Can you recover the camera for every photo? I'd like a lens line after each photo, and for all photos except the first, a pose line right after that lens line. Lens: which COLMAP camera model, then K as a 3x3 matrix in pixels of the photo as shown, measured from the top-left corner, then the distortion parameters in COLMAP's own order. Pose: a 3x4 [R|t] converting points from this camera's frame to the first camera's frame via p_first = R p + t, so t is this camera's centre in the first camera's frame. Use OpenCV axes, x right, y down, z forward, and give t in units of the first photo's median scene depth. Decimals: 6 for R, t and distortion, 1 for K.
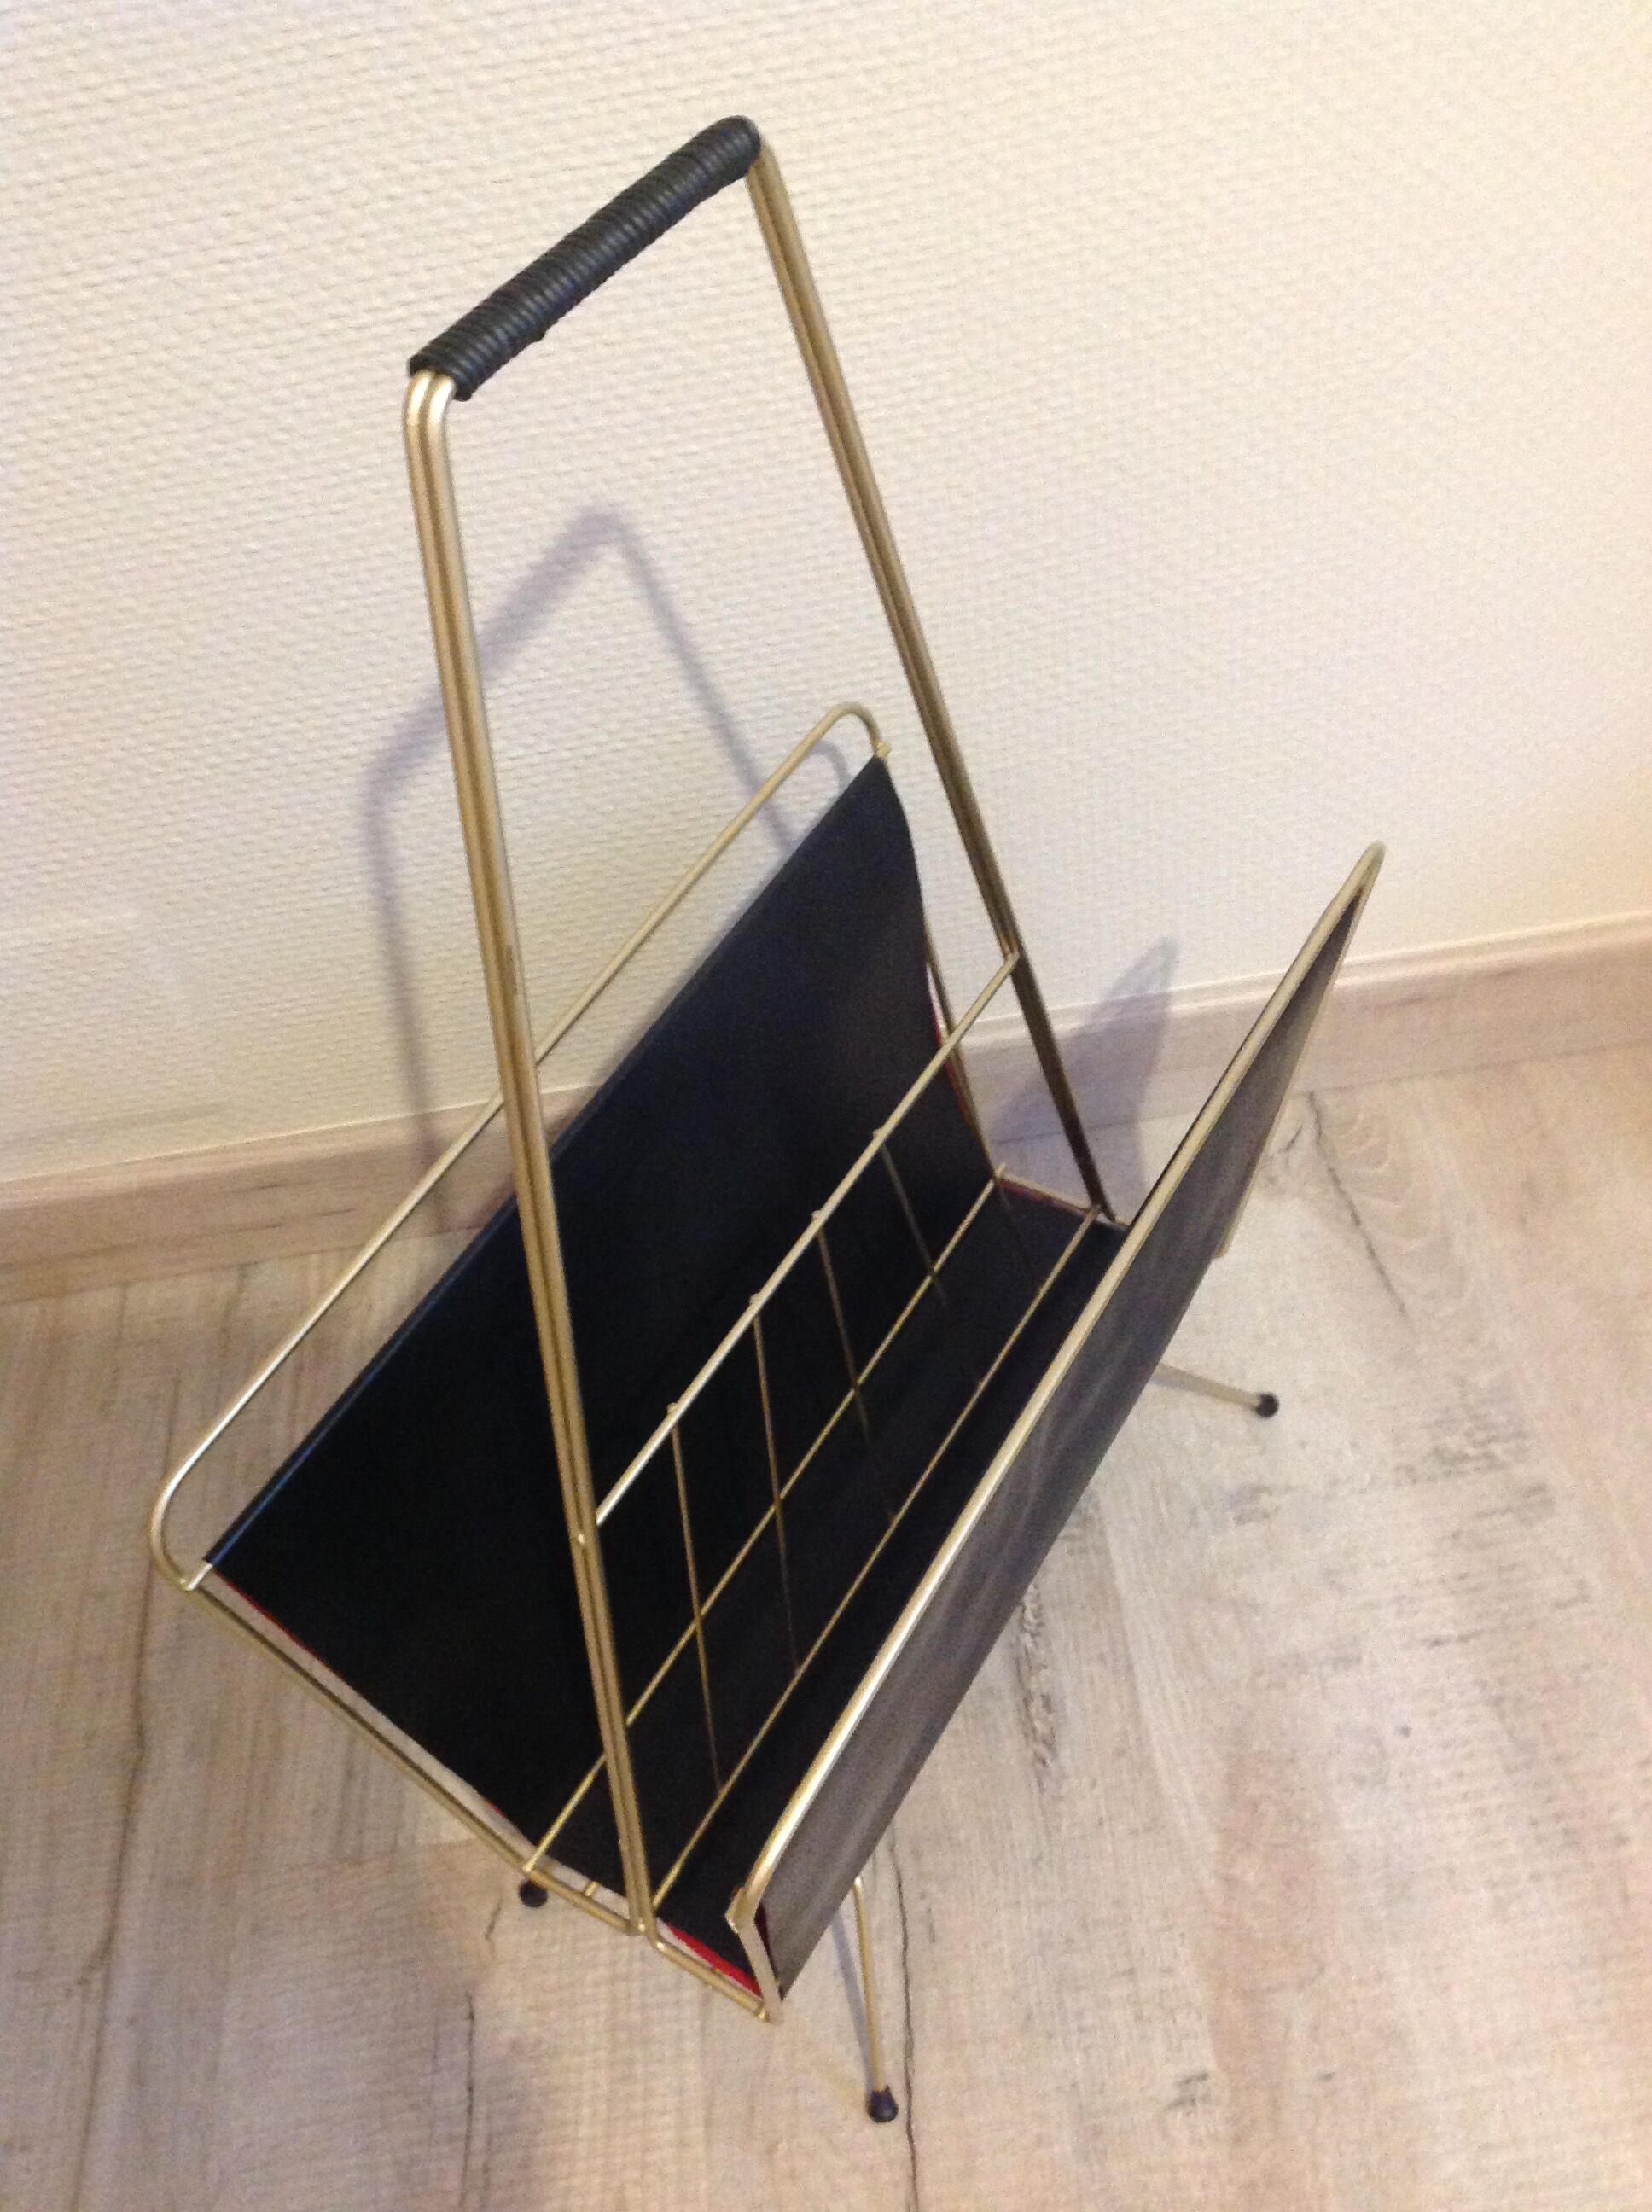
lens RADIAL K [[2082.6, 0, 826.0], [0, 2082.6, 1106.0], [0, 0, 1]] dist [0.132641, -0.322226]
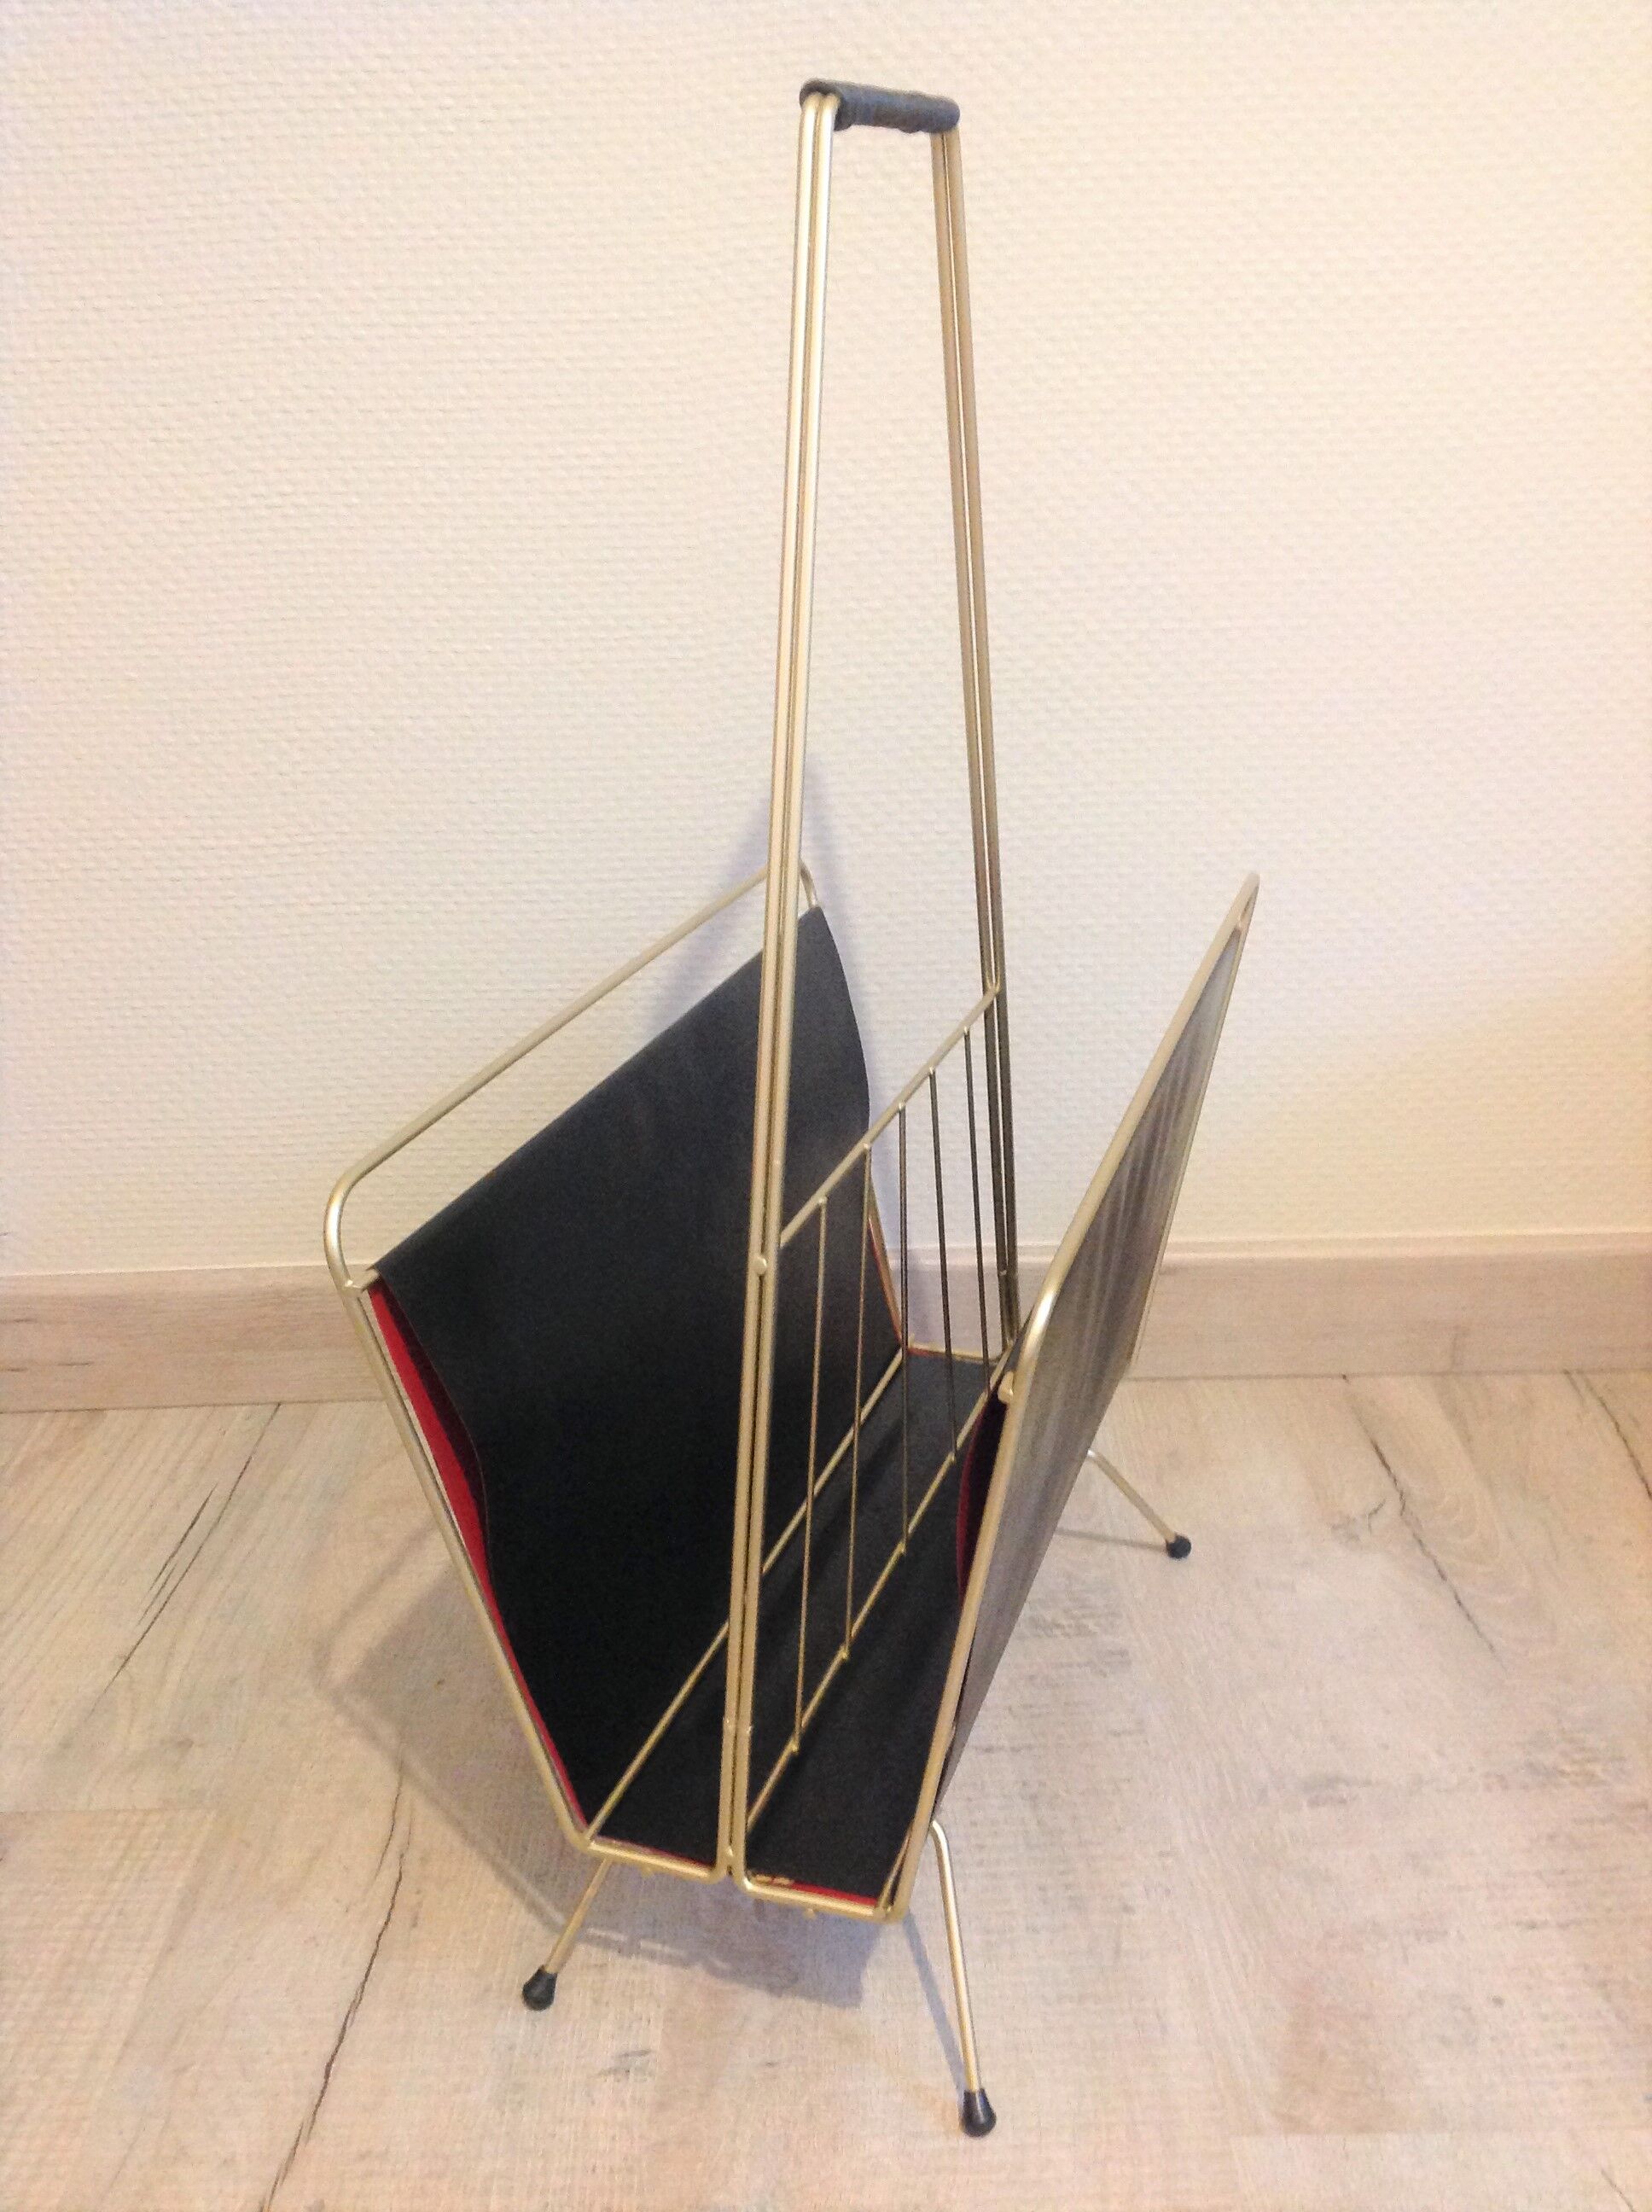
lens RADIAL K [[2101.1, 0, 826.0], [0, 2101.1, 1106.0], [0, 0, 1]] dist [0.080862, -0.177975]
pose [[0.989965, 0.132589, -0.048889, 0.230601], [-0.140675, 0.891749, -0.430110, 0.442632], [-0.013431, 0.432671, 0.901452, -0.041409]]
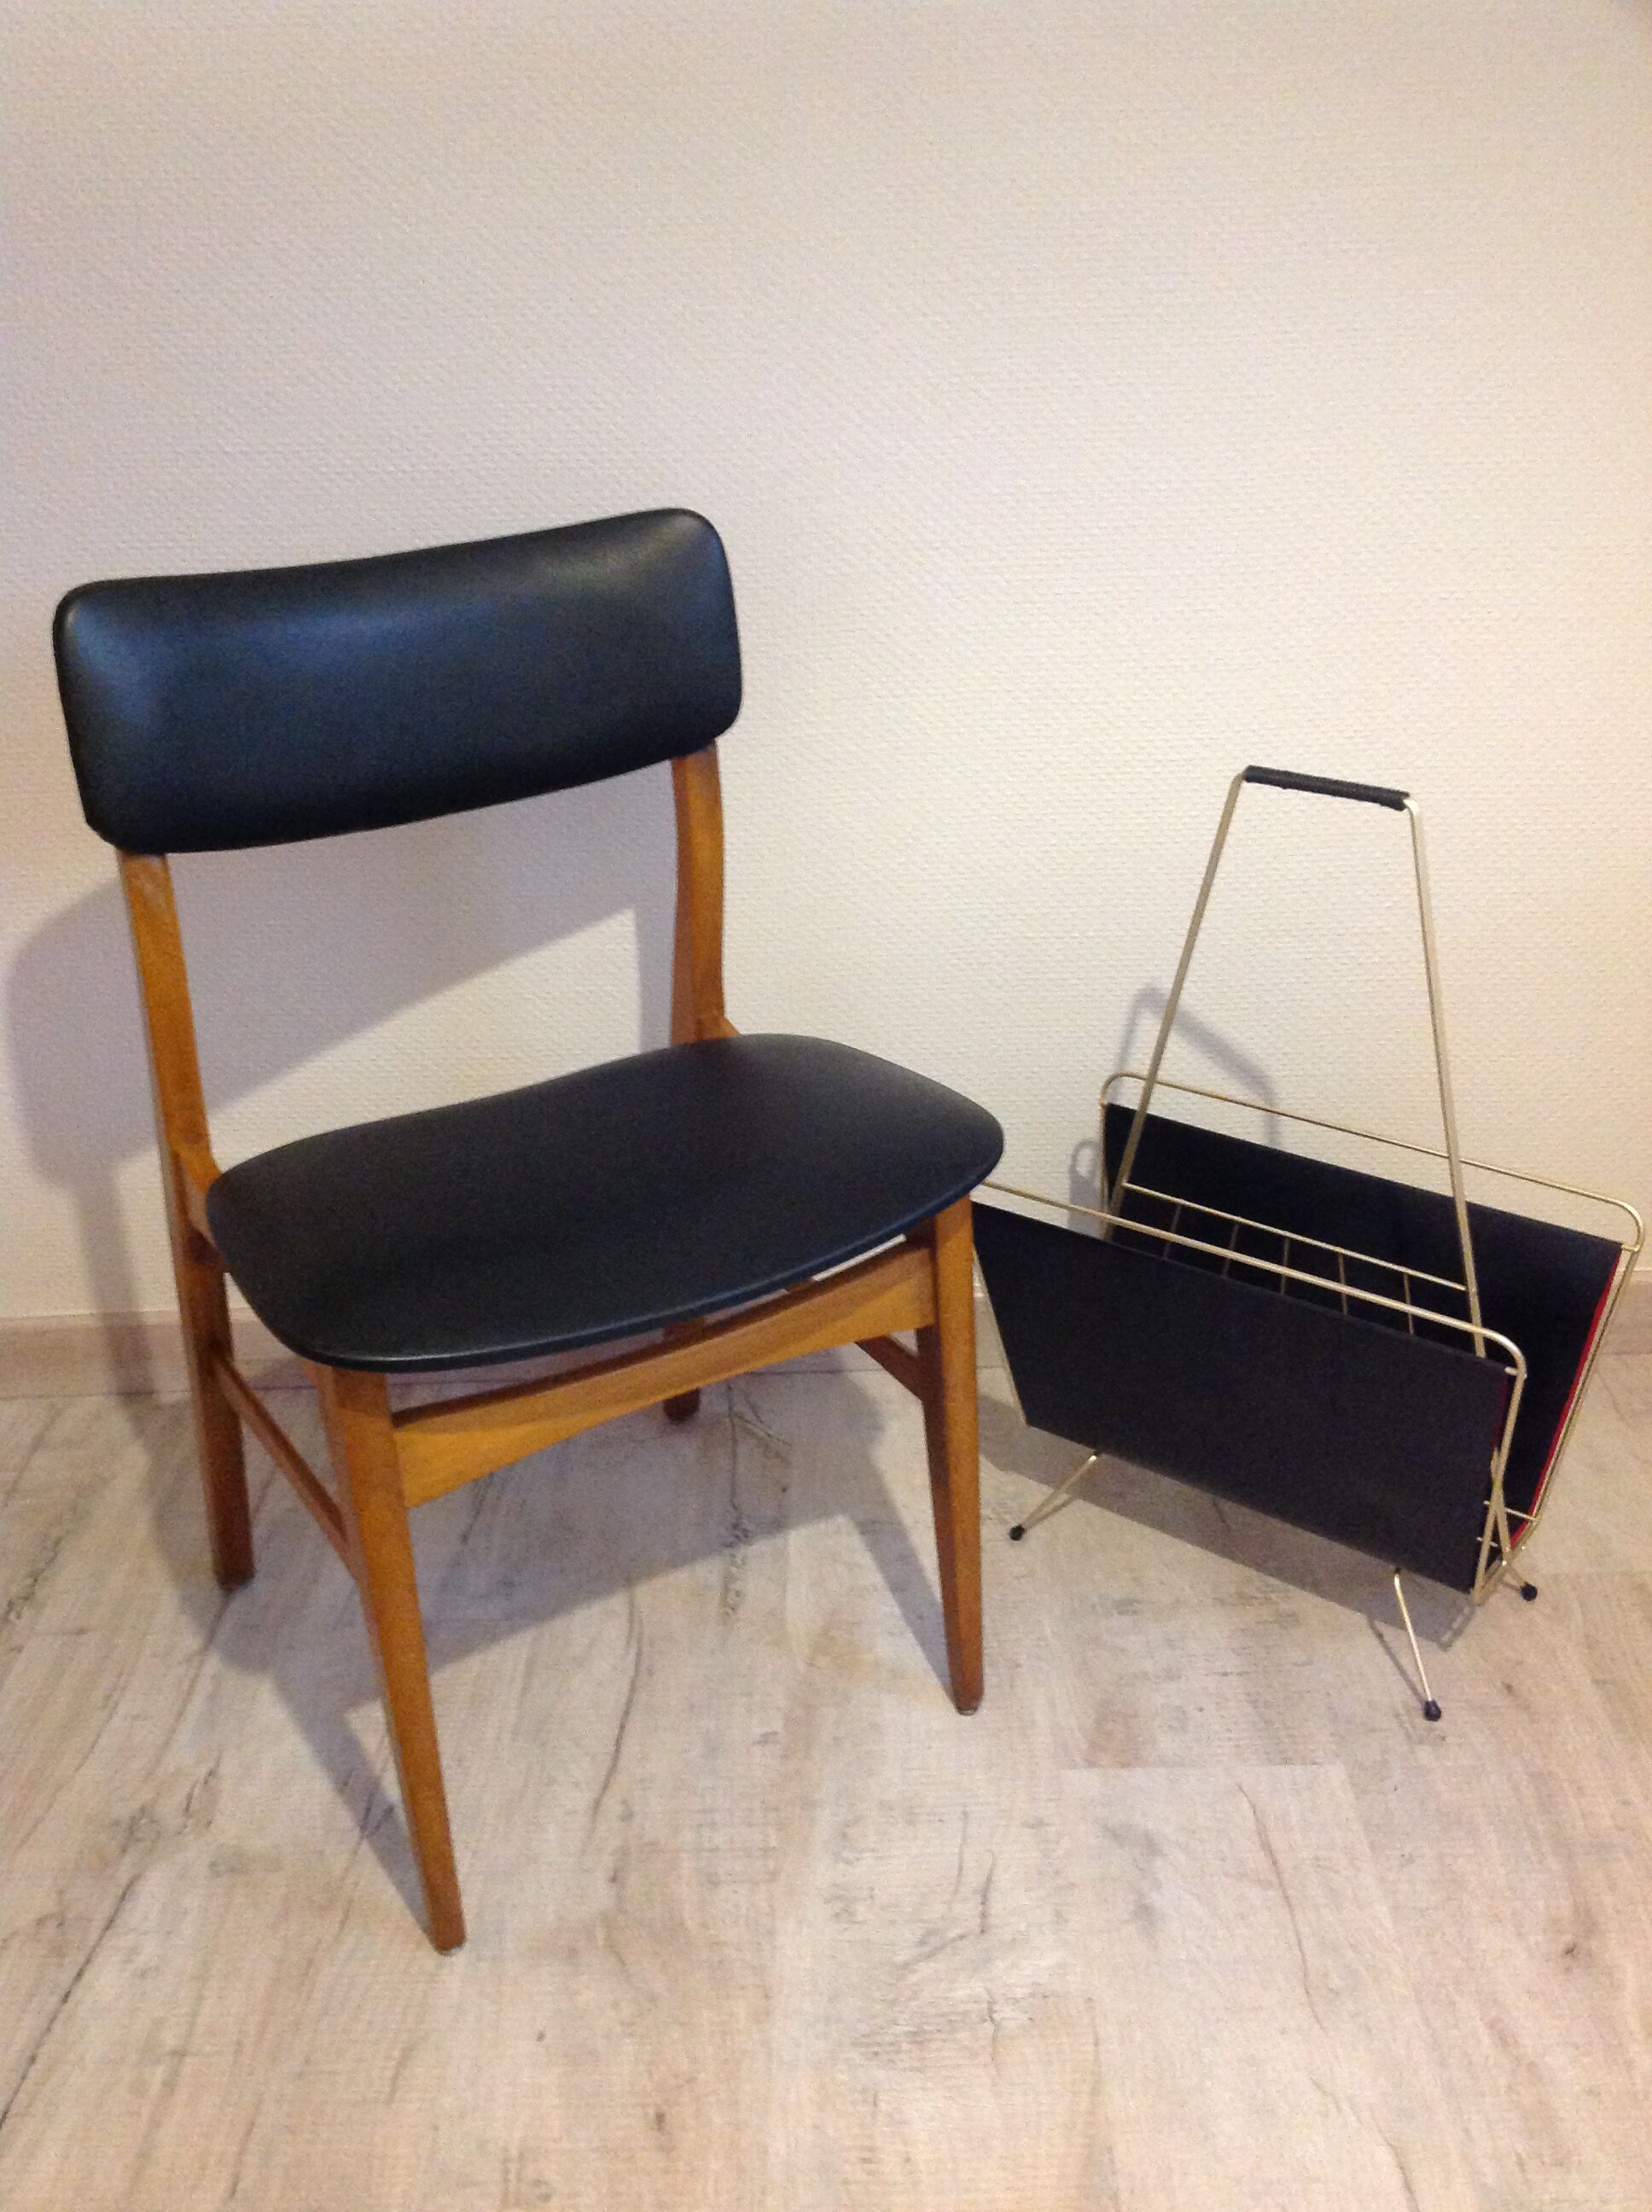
lens RADIAL K [[2082.6, 0, 826.0], [0, 2082.6, 1106.0], [0, 0, 1]] dist [0.132641, -0.322226]
pose [[0.990320, 0.133814, -0.036878, 0.202172], [-0.137903, 0.918345, -0.370978, 0.589347], [-0.015775, 0.372472, 0.927909, -0.904268]]
